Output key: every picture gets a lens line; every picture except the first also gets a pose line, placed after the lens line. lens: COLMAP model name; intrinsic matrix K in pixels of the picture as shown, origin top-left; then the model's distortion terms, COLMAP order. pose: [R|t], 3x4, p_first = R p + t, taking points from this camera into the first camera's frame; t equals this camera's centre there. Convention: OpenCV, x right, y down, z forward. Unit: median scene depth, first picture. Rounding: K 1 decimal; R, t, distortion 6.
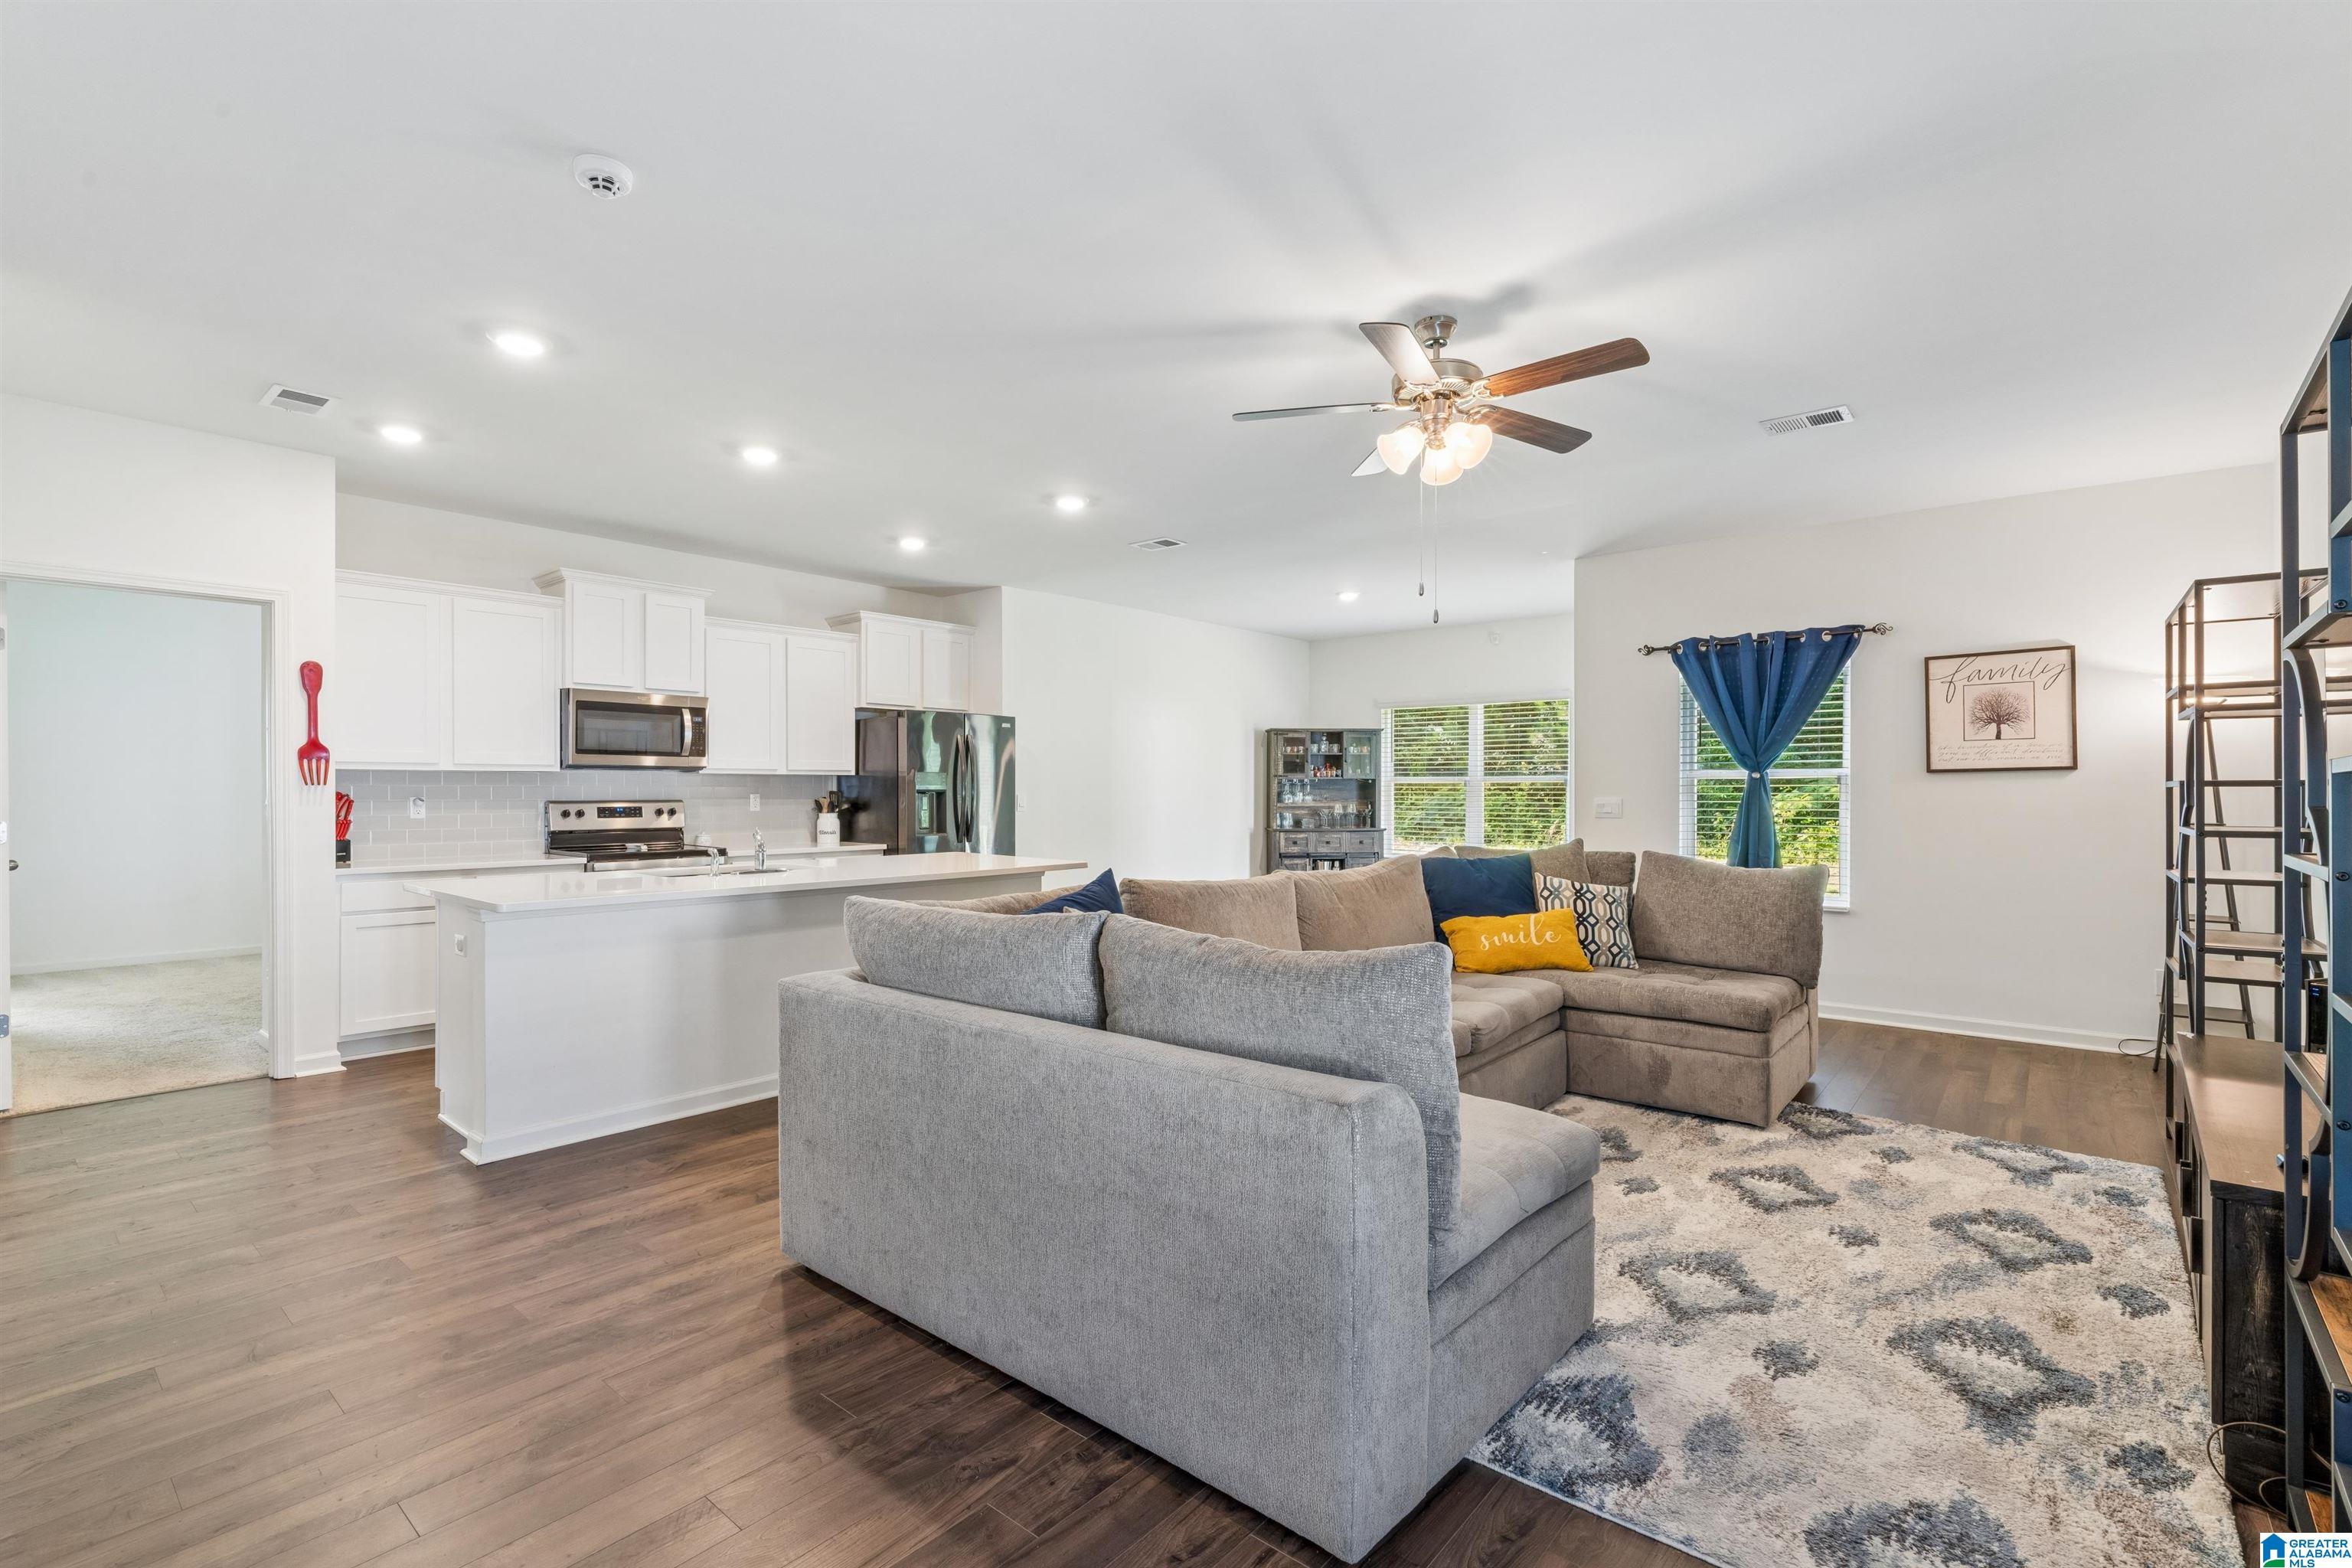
lens RADIAL K [[1060.8, 0, 1167.7], [0, 1060.8, 792.4], [0, 0, 1]] dist [-0.007513, 0.003092]
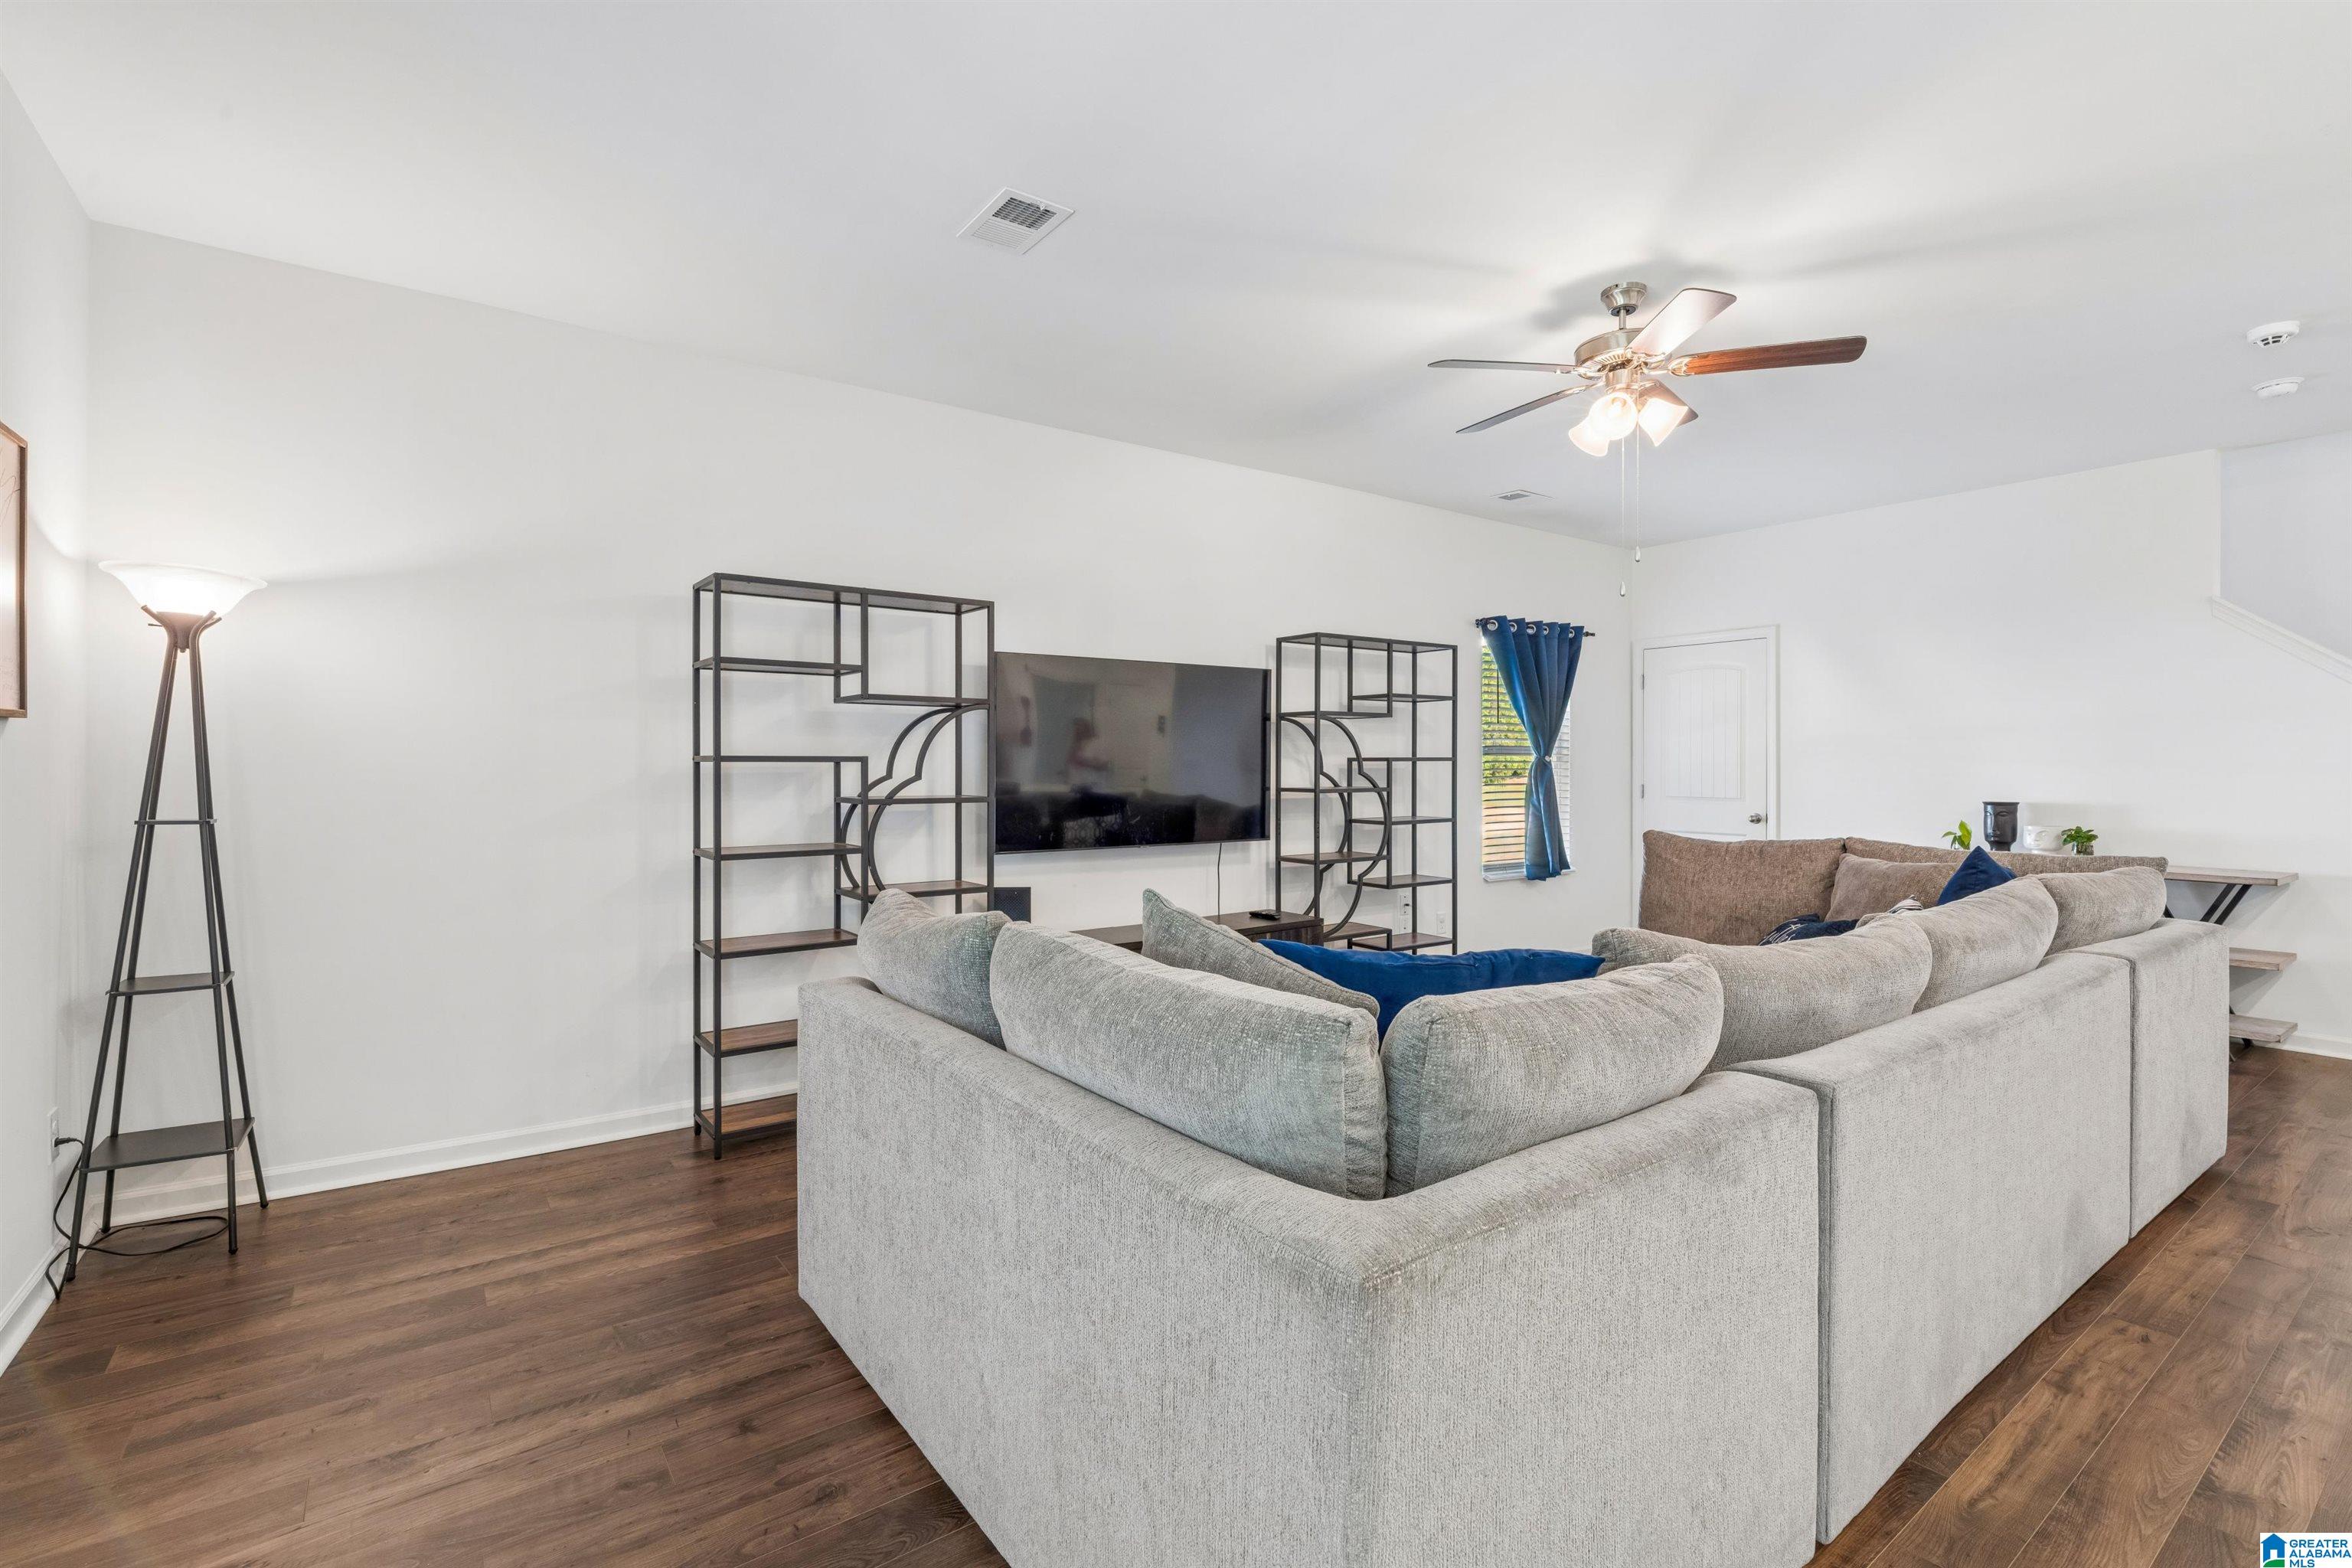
lens RADIAL K [[1060.8, 0, 1160.8], [0, 1060.8, 772.0], [0, 0, 1]] dist [-0.007513, 0.003092]
pose [[-0.971632, -0.001408, 0.236496, 0.303555], [0.000287, 0.999975, 0.007134, -0.002539], [-0.236500, 0.007000, -0.971606, 1.431166]]
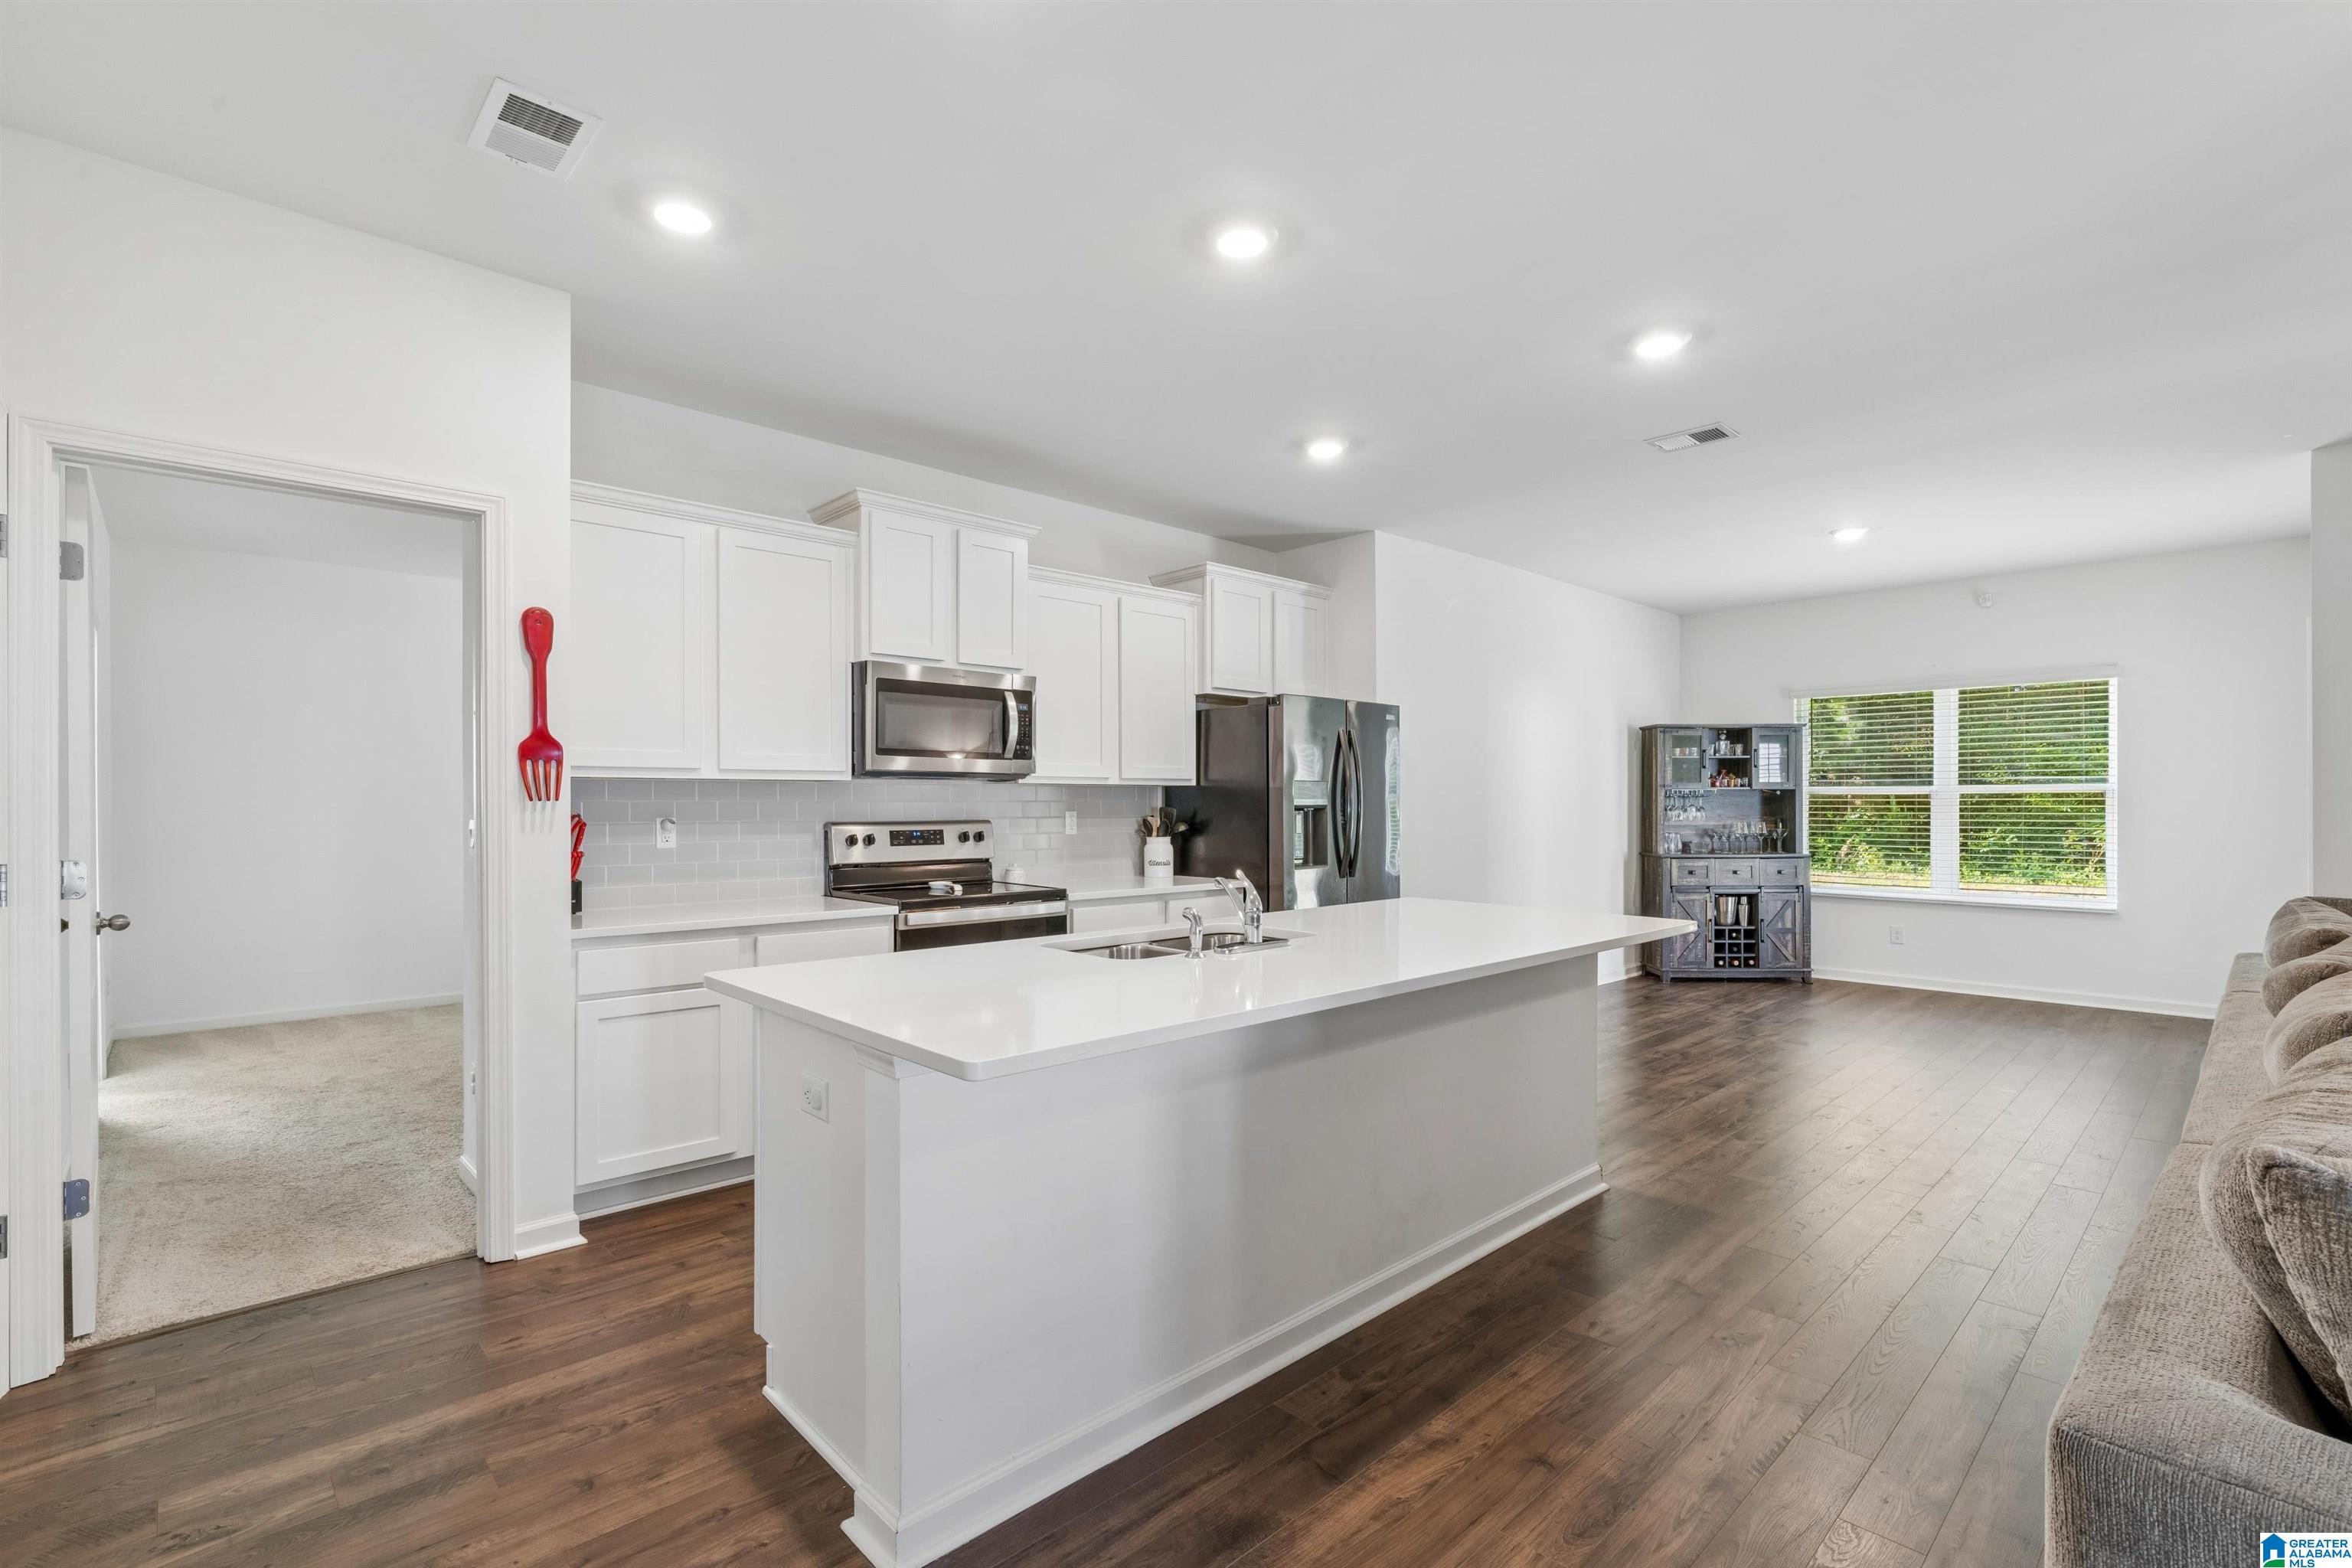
lens RADIAL K [[1060.8, 0, 1166.6], [0, 1060.8, 801.9], [0, 0, 1]] dist [-0.007513, 0.003092]
pose [[0.993605, -0.004013, -0.112844, -0.347145], [0.003342, 0.999976, -0.006141, -0.000664], [0.112866, 0.005725, 0.993594, 0.392158]]
